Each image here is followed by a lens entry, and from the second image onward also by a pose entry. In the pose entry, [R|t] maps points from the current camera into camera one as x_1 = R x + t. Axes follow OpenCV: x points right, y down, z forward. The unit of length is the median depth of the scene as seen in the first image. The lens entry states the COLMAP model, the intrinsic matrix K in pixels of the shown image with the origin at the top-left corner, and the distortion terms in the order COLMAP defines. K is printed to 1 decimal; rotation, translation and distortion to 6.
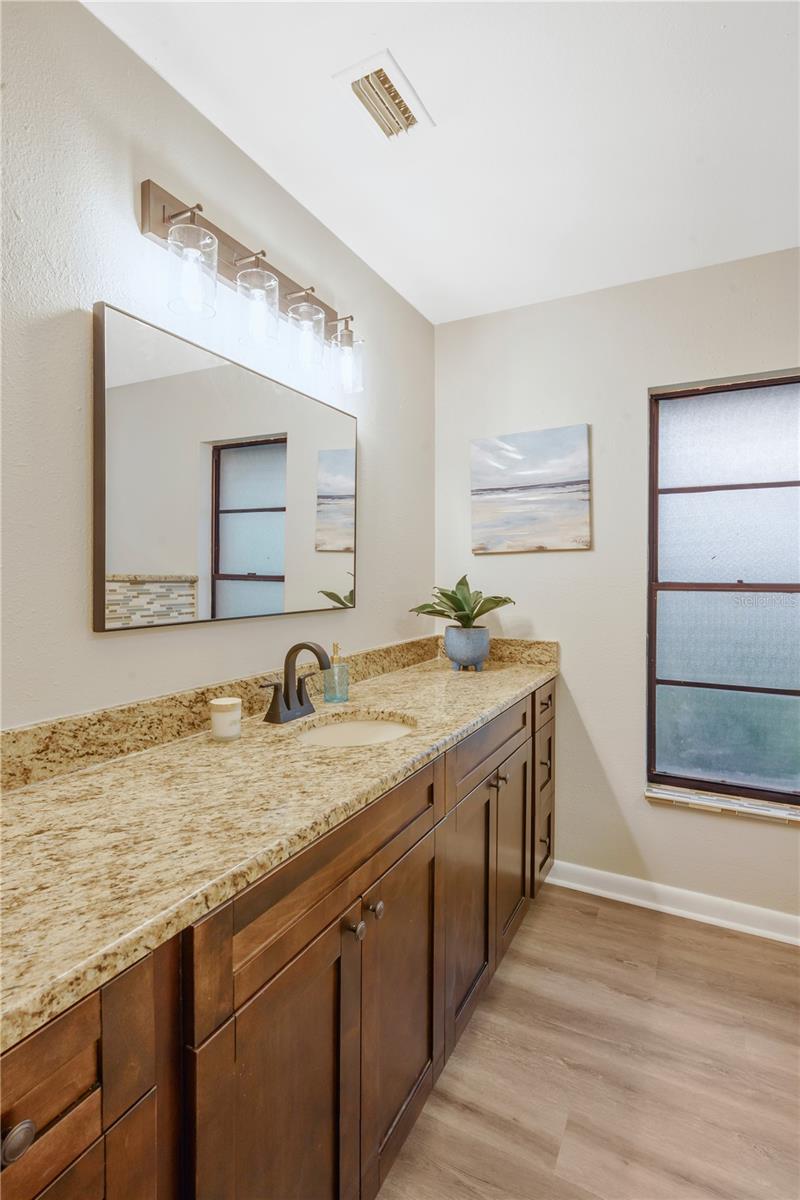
lens RADIAL K [[599.1, 0, 402.5], [0, 599.1, 589.6], [0, 0, 1]] dist [-0.000664, 0.000082]
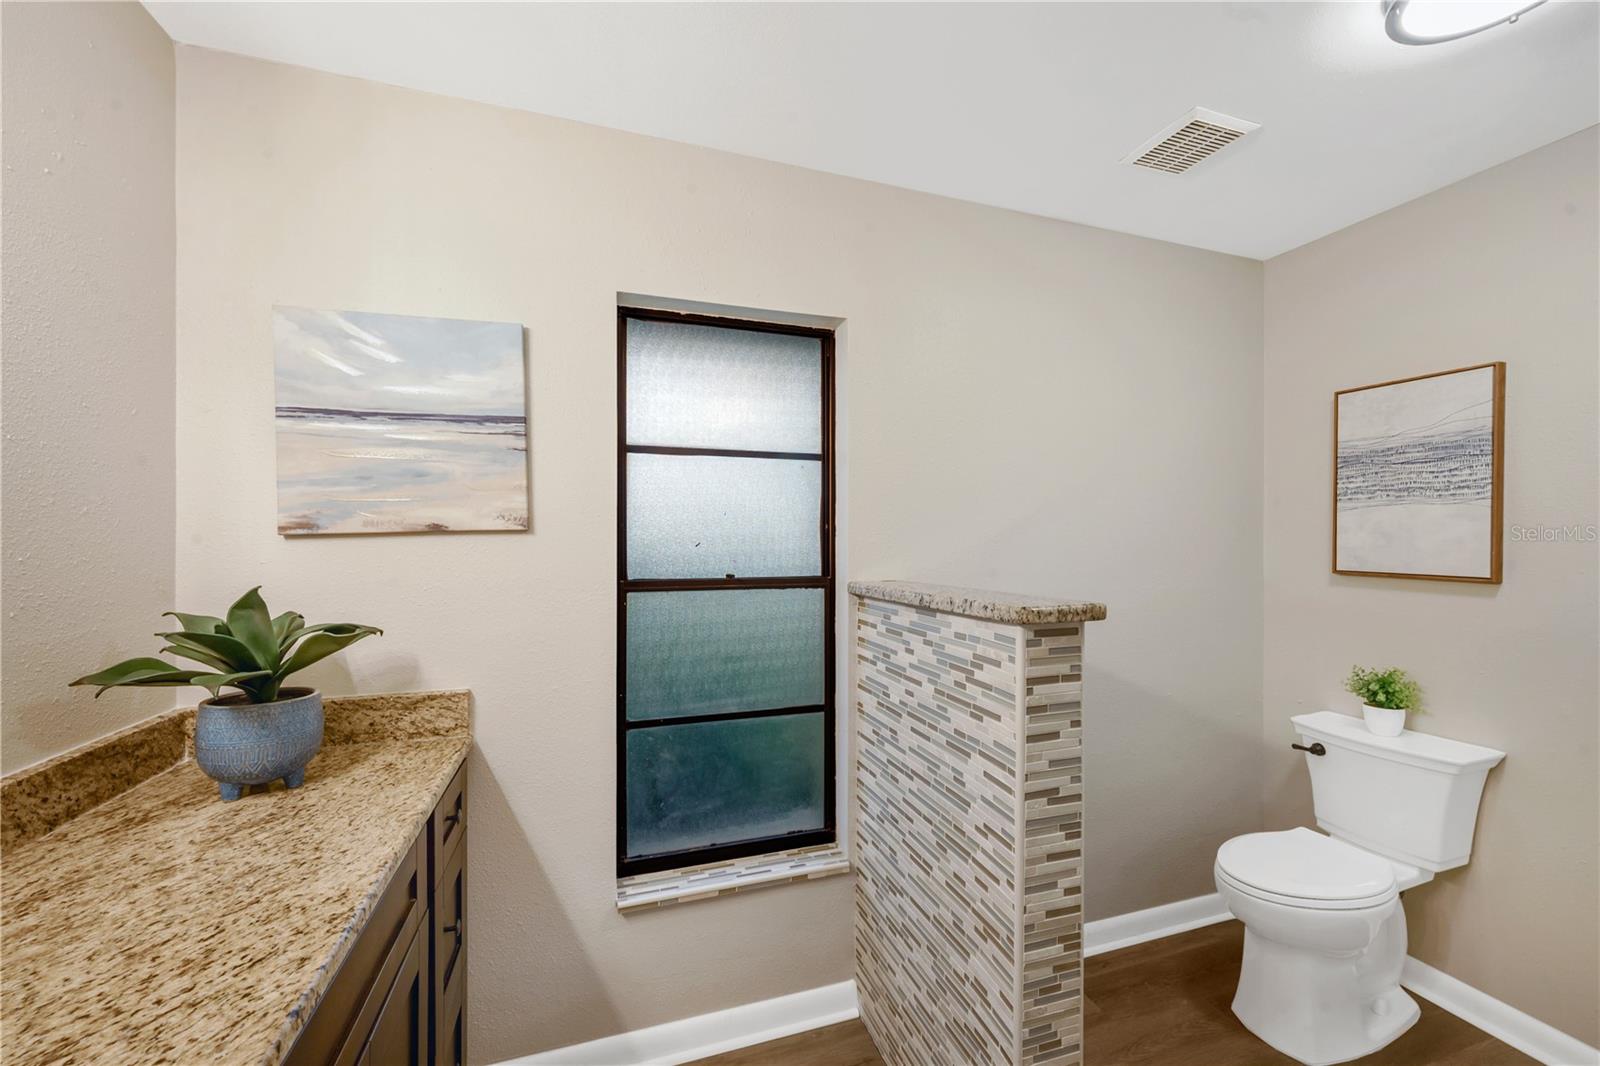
lens RADIAL K [[631.9, 0, 805.2], [0, 631.9, 537.2], [0, 0, 1]] dist [-0.001409, -0.000847]
pose [[0.696721, 0.004502, 0.717328, 0.049068], [0.022258, 0.999363, -0.027891, -0.036932], [-0.716996, 0.035399, 0.696178, 0.351113]]
